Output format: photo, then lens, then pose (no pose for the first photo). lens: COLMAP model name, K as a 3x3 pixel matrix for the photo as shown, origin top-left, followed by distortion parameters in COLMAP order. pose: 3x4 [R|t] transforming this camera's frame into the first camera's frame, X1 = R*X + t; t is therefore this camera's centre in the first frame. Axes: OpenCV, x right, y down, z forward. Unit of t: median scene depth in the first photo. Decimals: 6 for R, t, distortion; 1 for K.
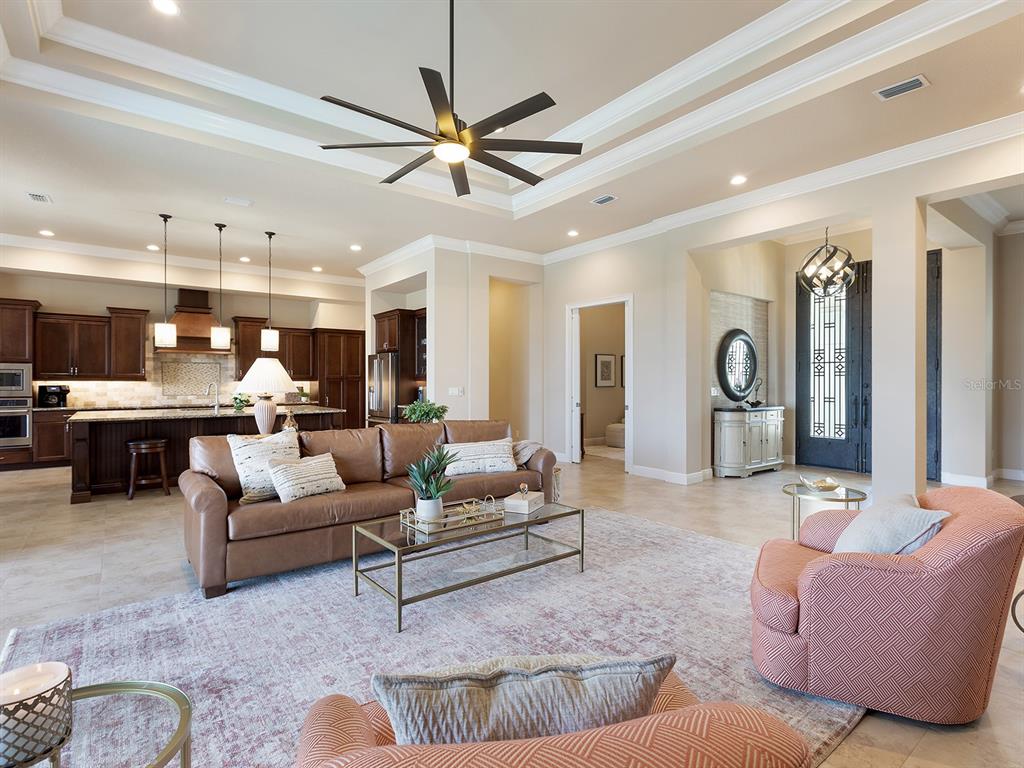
lens RADIAL K [[516.7, 0, 516.5], [0, 516.7, 383.4], [0, 0, 1]] dist [-0.005072, 0.002159]
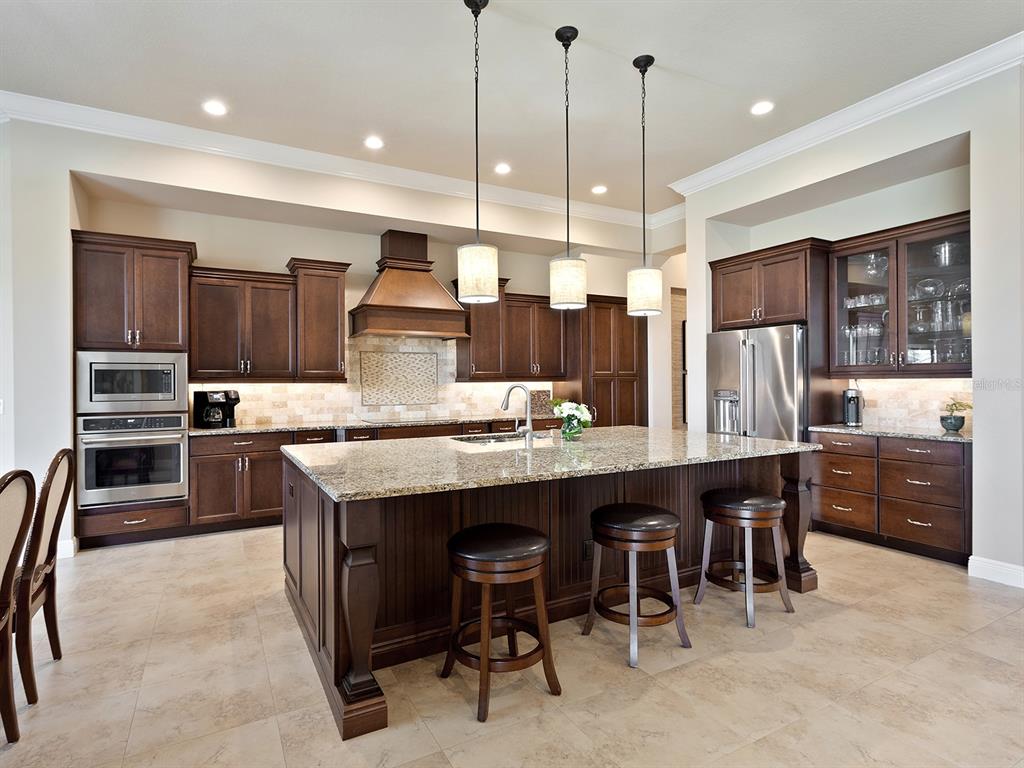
lens RADIAL K [[570.8, 0, 509.0], [0, 570.8, 383.3], [0, 0, 1]] dist [0.005767, -0.002291]
pose [[0.980940, -0.003677, -0.194278, -0.441525], [0.004014, 0.999991, 0.001344, -0.004392], [0.194271, -0.002098, 0.980946, 0.422483]]
